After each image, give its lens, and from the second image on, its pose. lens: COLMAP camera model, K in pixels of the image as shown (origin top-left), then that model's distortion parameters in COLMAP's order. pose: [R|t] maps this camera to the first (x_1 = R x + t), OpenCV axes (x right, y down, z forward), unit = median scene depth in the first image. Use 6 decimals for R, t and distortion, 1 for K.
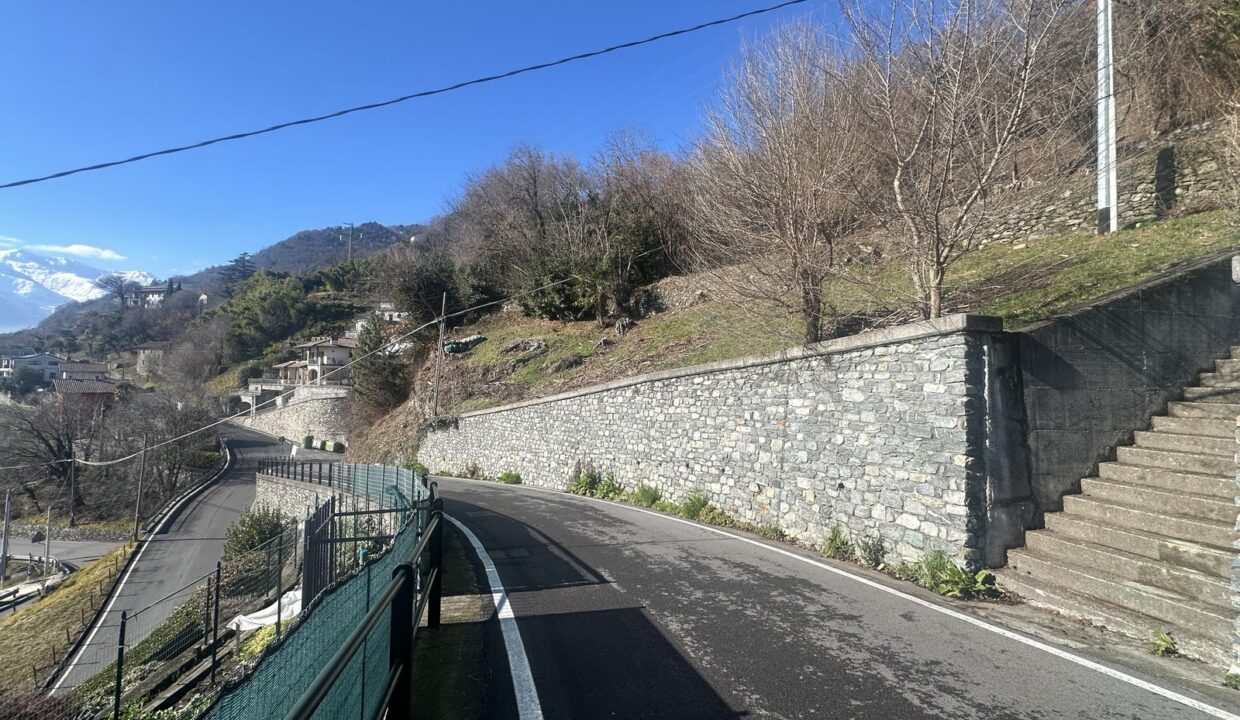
lens RADIAL K [[493.8, 0, 618.6], [0, 493.8, 360.9], [0, 0, 1]] dist [-0.000337, 0.000404]
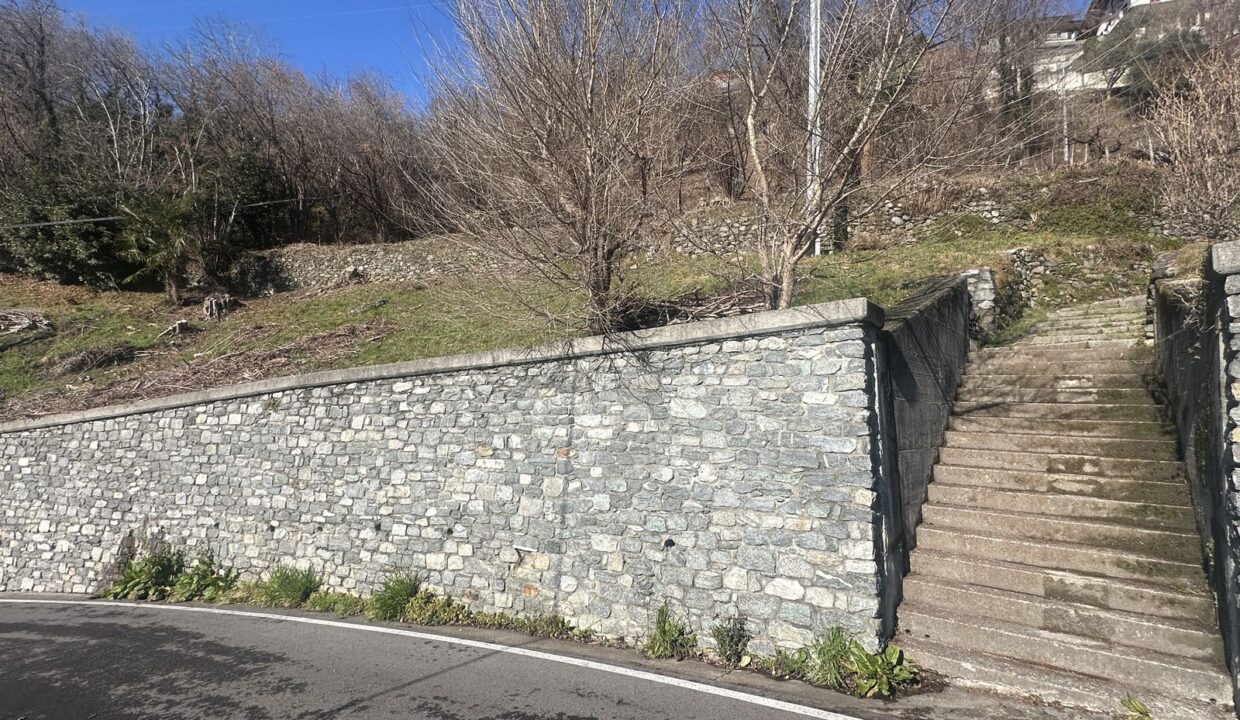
lens RADIAL K [[584.6, 0, 620.0], [0, 584.6, 360.0], [0, 0, 1]] dist [-0.002141, 0.000044]
pose [[0.803427, 0.052625, 0.593073, -0.077415], [-0.039530, 0.998603, -0.035058, 0.028739], [-0.594090, 0.004723, 0.804385, 0.339912]]
